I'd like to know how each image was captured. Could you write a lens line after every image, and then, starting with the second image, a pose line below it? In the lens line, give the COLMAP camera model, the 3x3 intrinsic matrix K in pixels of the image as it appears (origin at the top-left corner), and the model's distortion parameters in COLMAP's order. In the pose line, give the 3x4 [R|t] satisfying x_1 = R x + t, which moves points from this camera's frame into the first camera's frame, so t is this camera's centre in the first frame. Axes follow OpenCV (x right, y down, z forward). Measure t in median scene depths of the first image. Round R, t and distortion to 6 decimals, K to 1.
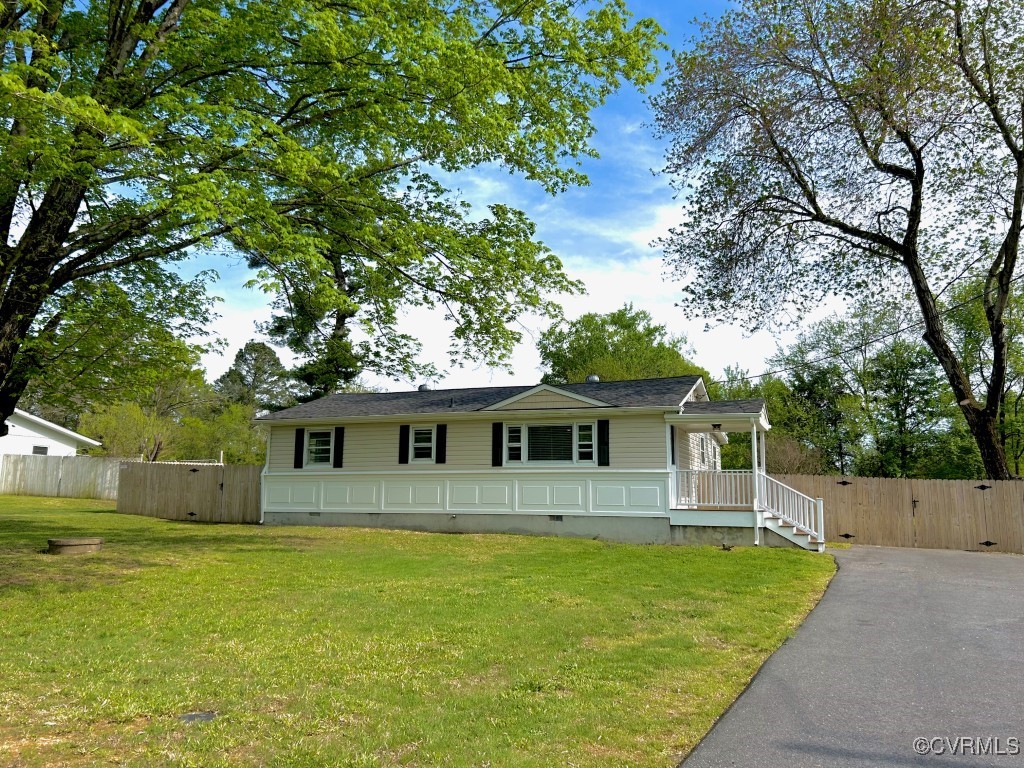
lens RADIAL K [[762.3, 0, 512.0], [0, 762.3, 384.0], [0, 0, 1]] dist [0.096139, -0.118538]
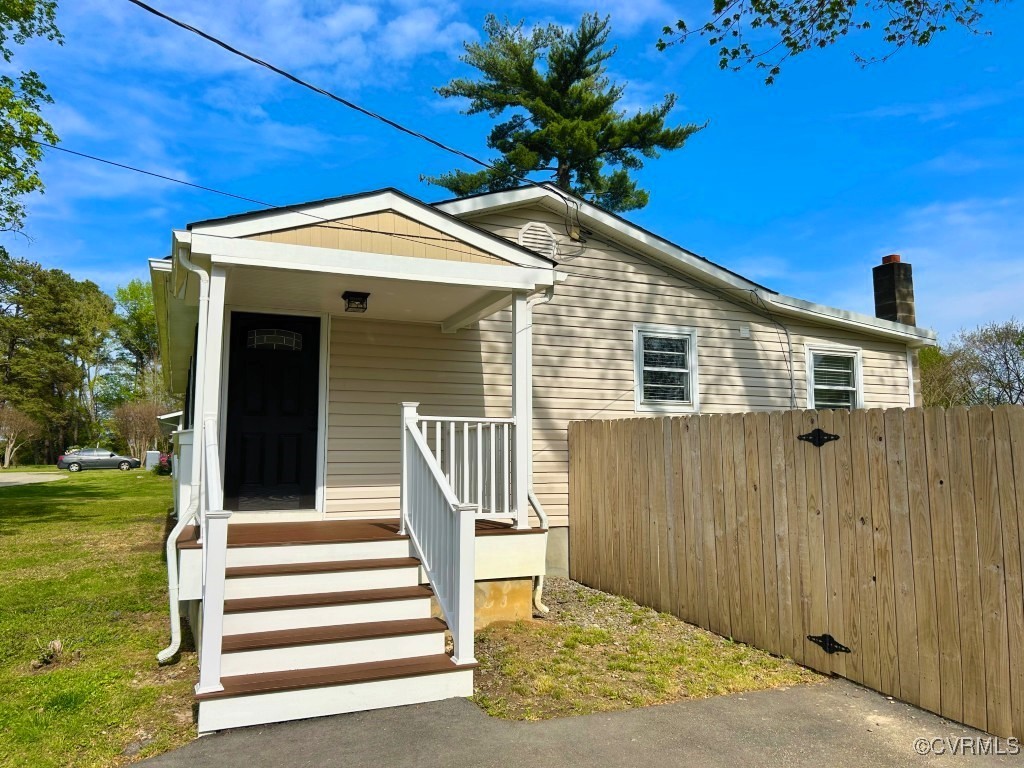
lens RADIAL K [[762.3, 0, 512.0], [0, 762.3, 384.0], [0, 0, 1]] dist [0.096139, -0.118538]
pose [[0.720012, -0.085966, -0.688616, 0.551971], [0.112700, 0.993610, -0.006203, 0.102795], [0.684749, -0.073141, 0.725099, 0.762496]]
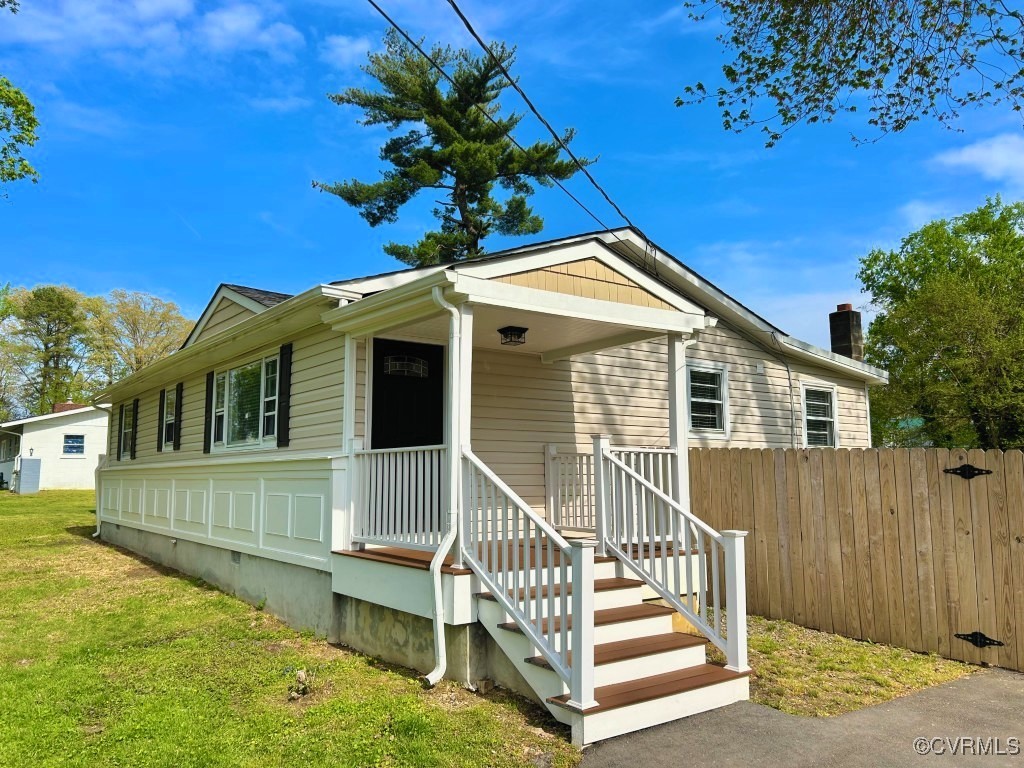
lens RADIAL K [[762.6, 0, 508.4], [0, 762.6, 391.5], [0, 0, 1]] dist [0.083076, -0.083807]
pose [[0.860356, -0.067592, -0.505192, 0.443993], [0.085402, 0.996273, 0.012147, 0.077252], [0.502488, -0.053595, 0.862922, 0.648429]]
